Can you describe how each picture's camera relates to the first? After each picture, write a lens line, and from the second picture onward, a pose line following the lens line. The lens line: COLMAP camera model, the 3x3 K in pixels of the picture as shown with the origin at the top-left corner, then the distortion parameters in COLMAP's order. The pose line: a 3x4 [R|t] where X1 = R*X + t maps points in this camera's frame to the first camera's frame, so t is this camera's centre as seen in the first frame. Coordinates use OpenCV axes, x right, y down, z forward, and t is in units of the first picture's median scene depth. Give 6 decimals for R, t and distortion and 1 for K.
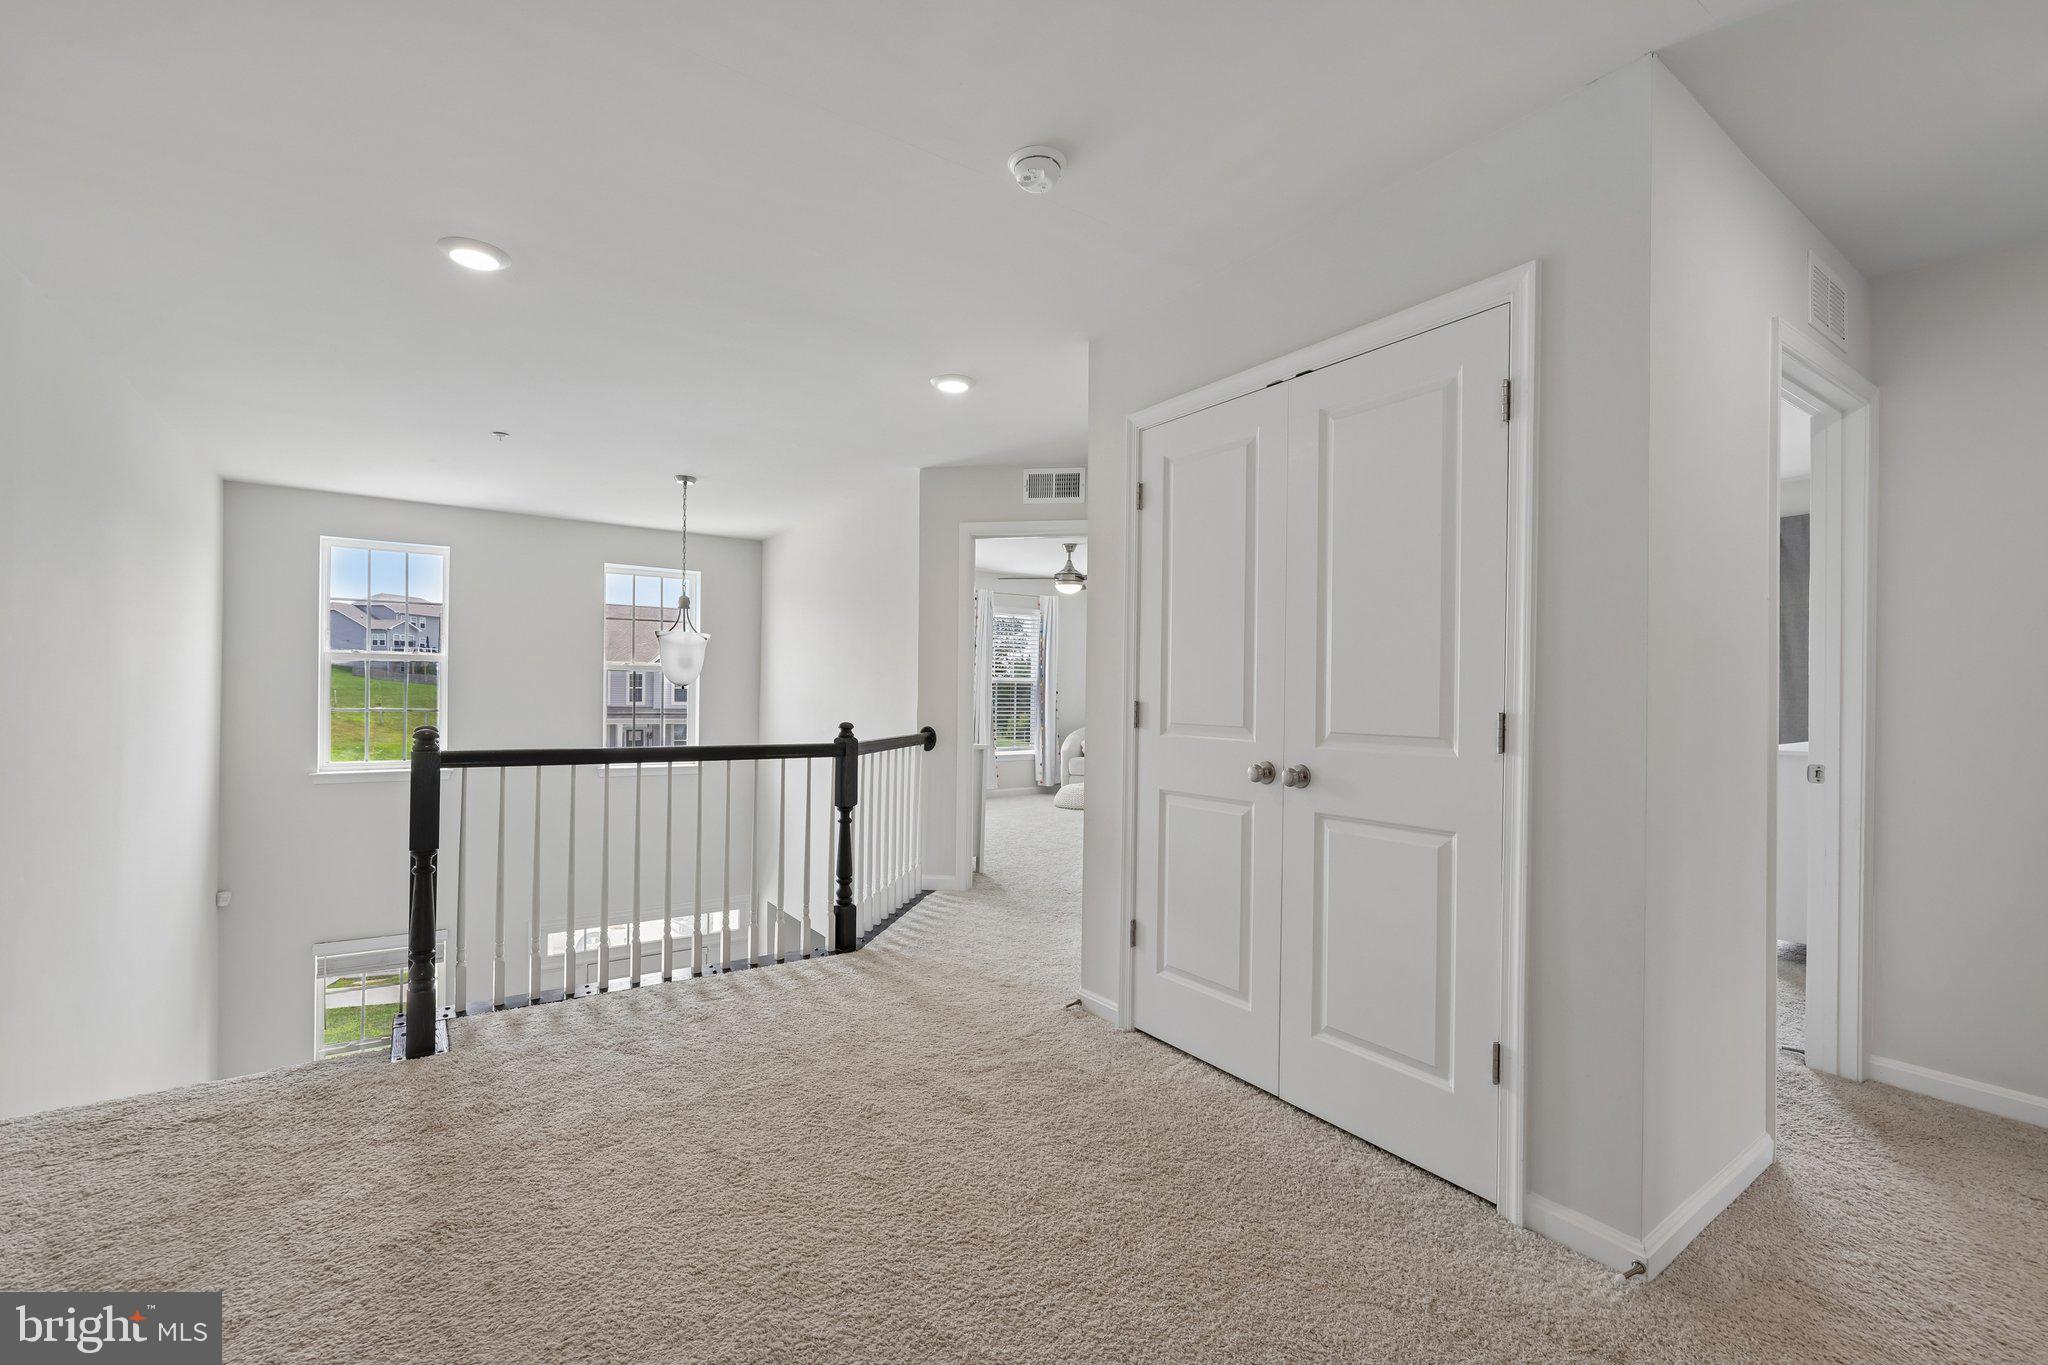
lens RADIAL K [[869.1, 0, 1023.5], [0, 869.1, 683.3], [0, 0, 1]] dist [0.001349, 0.000254]
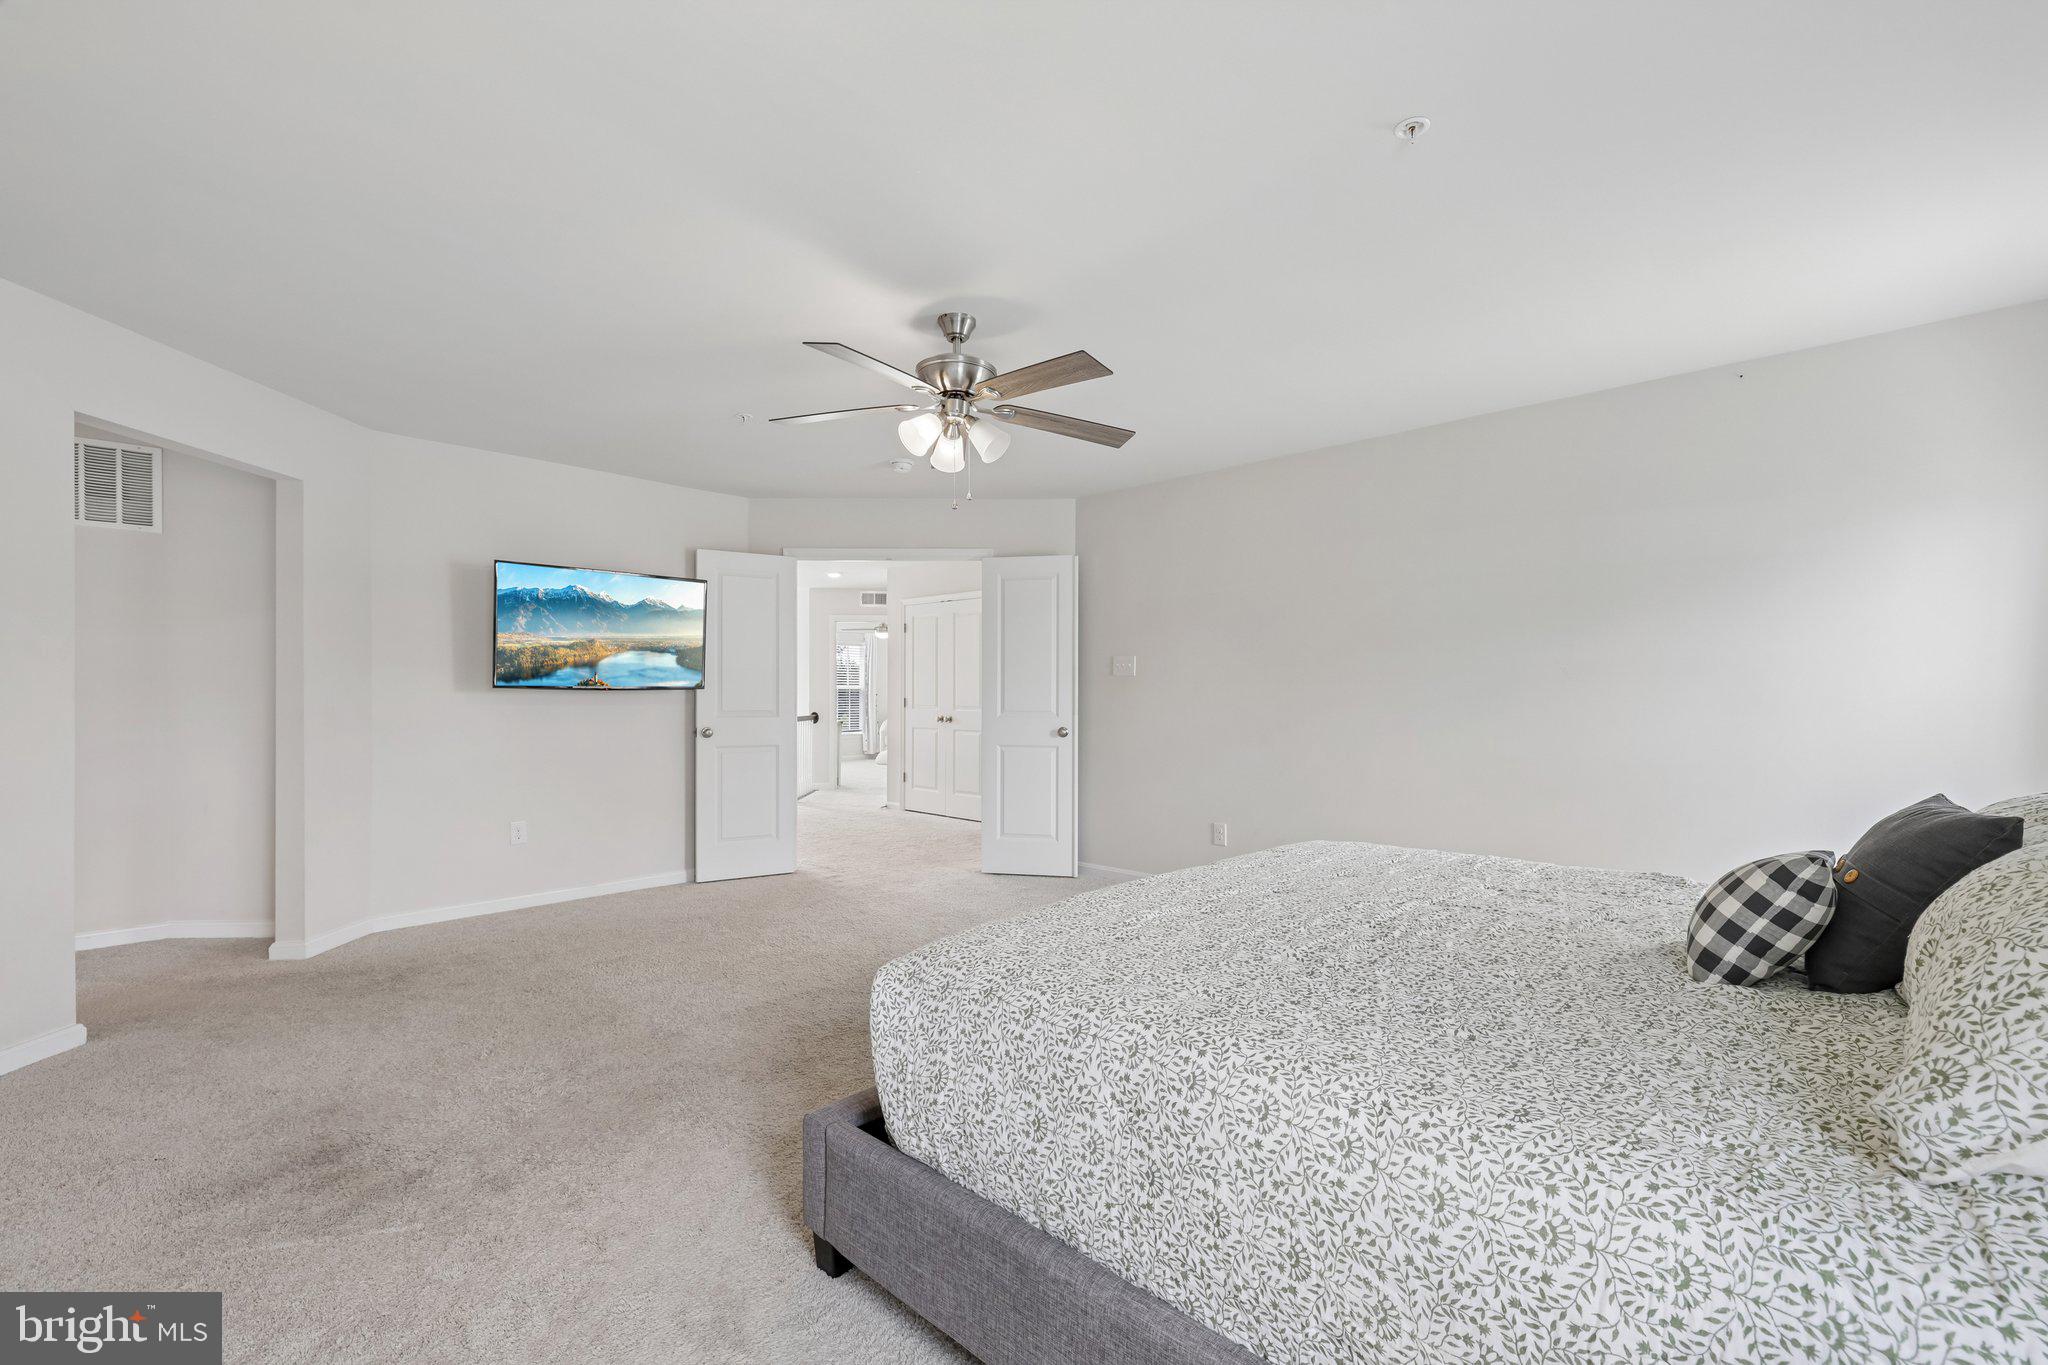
lens RADIAL K [[869.1, 0, 1024.7], [0, 869.1, 687.7], [0, 0, 1]] dist [0.001349, 0.000254]
pose [[0.978046, -0.011263, 0.208086, -0.032331], [0.010814, 0.999936, 0.003295, -0.006212], [-0.208110, -0.000973, 0.978105, -0.752068]]
